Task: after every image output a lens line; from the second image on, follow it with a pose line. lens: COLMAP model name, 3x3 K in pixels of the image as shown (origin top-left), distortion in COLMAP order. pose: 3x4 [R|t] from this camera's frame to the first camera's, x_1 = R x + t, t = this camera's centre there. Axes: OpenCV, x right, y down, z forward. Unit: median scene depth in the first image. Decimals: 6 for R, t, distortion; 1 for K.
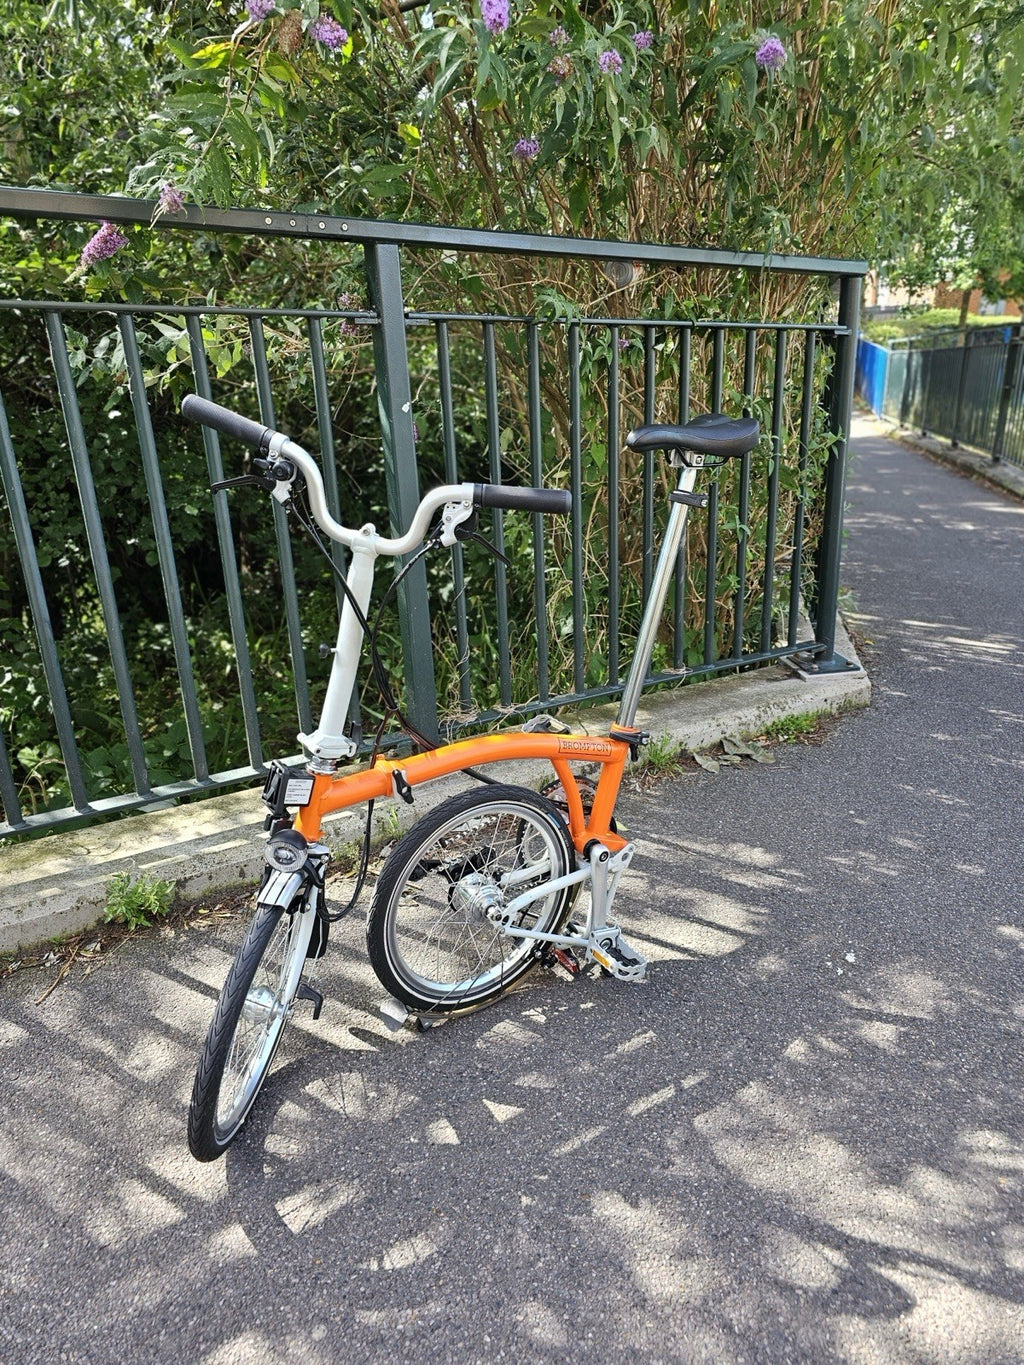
lens RADIAL K [[941.5, 0, 525.9], [0, 941.5, 655.9], [0, 0, 1]] dist [0.043590, -0.041599]
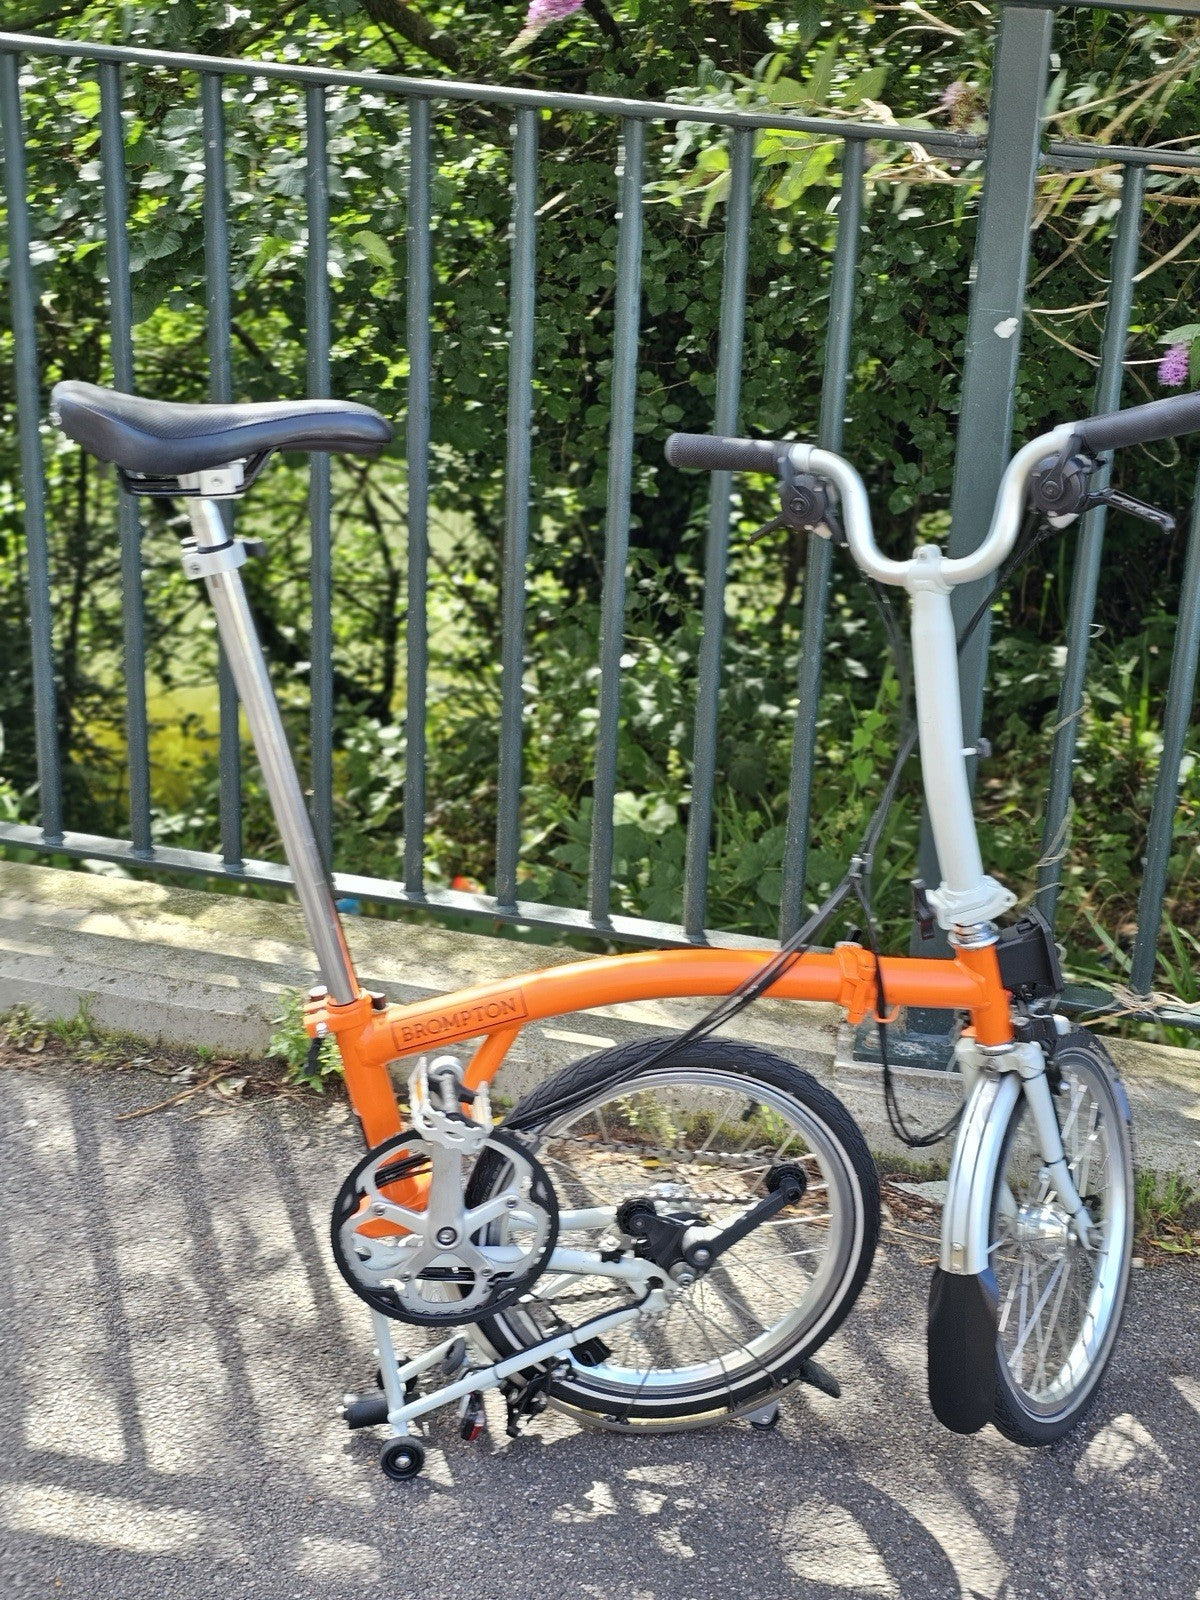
lens RADIAL K [[2200.3, 0, 588.9], [0, 2200.3, 833.2], [0, 0, 1]] dist [0.081093, 0.000000]
pose [[0.720881, 0.311194, -0.619265, 0.406443], [-0.284478, 0.947645, 0.145055, -0.094395], [0.631983, 0.071600, 0.771667, -0.001585]]
